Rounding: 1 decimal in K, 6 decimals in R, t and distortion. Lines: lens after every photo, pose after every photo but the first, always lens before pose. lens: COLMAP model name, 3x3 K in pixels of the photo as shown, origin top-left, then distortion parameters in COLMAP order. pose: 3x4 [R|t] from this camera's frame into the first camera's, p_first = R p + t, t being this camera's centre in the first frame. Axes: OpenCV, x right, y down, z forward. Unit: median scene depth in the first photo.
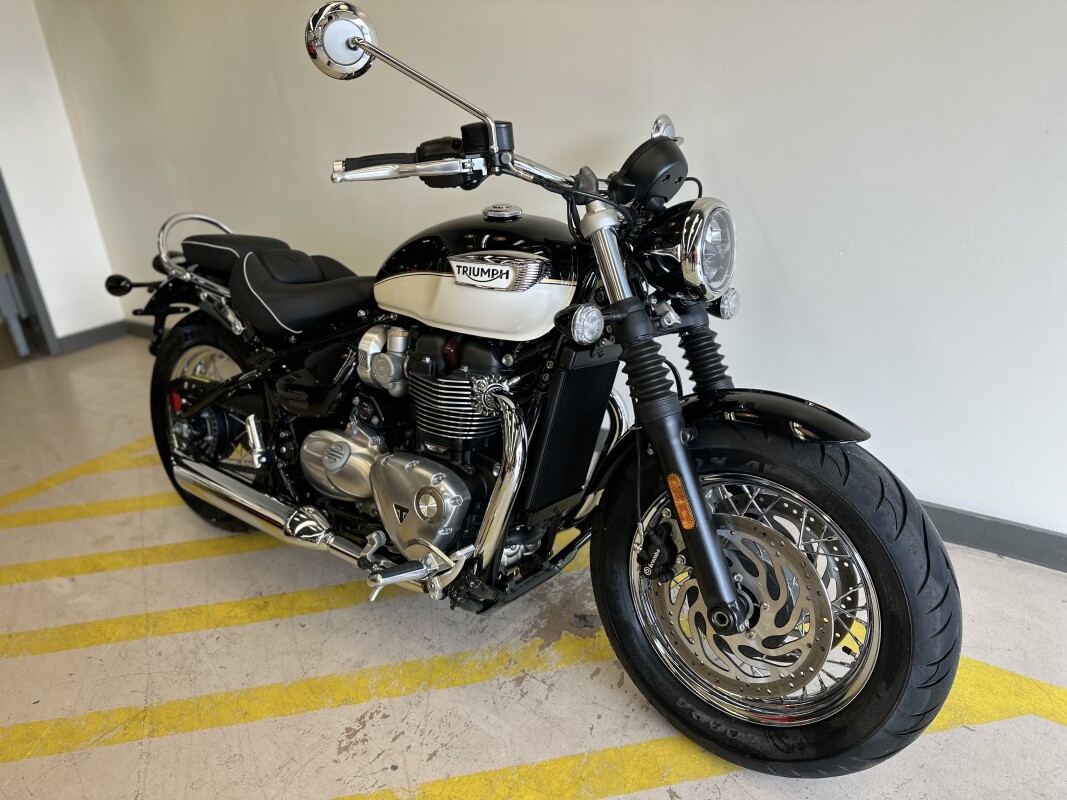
lens RADIAL K [[797.0, 0, 533.5], [0, 797.0, 400.0], [0, 0, 1]] dist [0.078926, -0.103752]
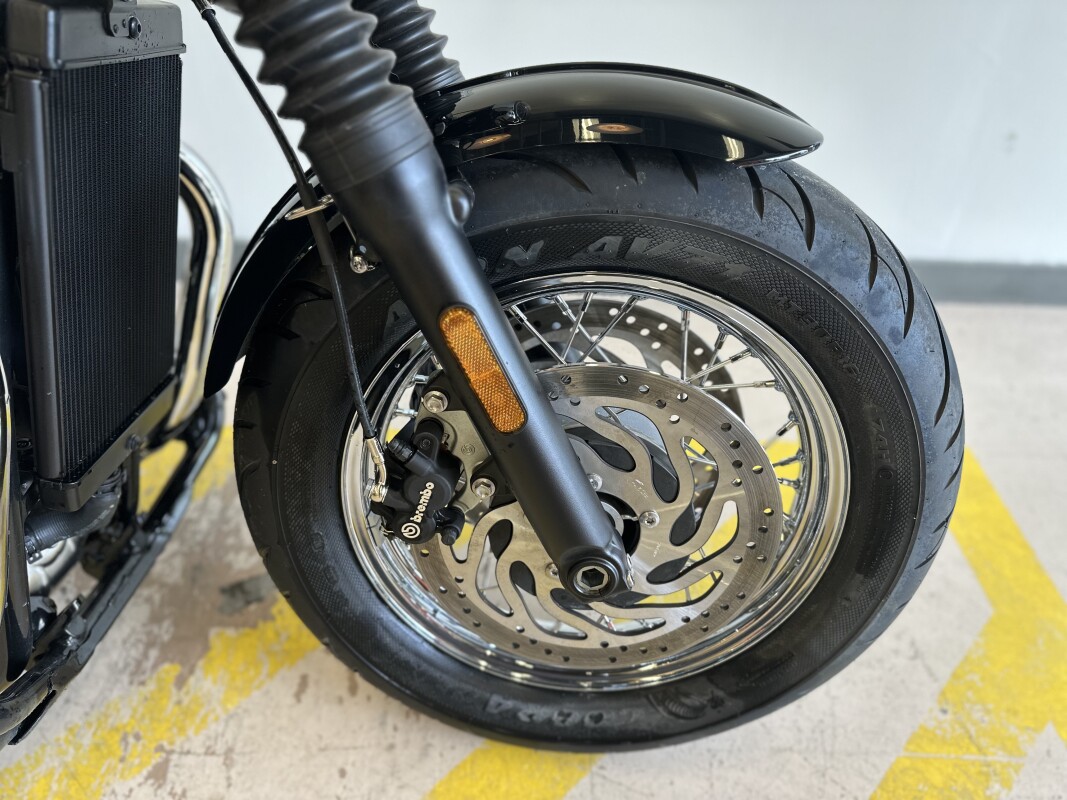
lens RADIAL K [[752.2, 0, 533.5], [0, 752.2, 400.0], [0, 0, 1]] dist [0.044692, -0.082670]
pose [[0.815975, -0.298701, 0.494937, 0.010504], [0.154494, 0.937700, 0.311208, 0.022104], [-0.557060, -0.177473, 0.811287, 0.580782]]
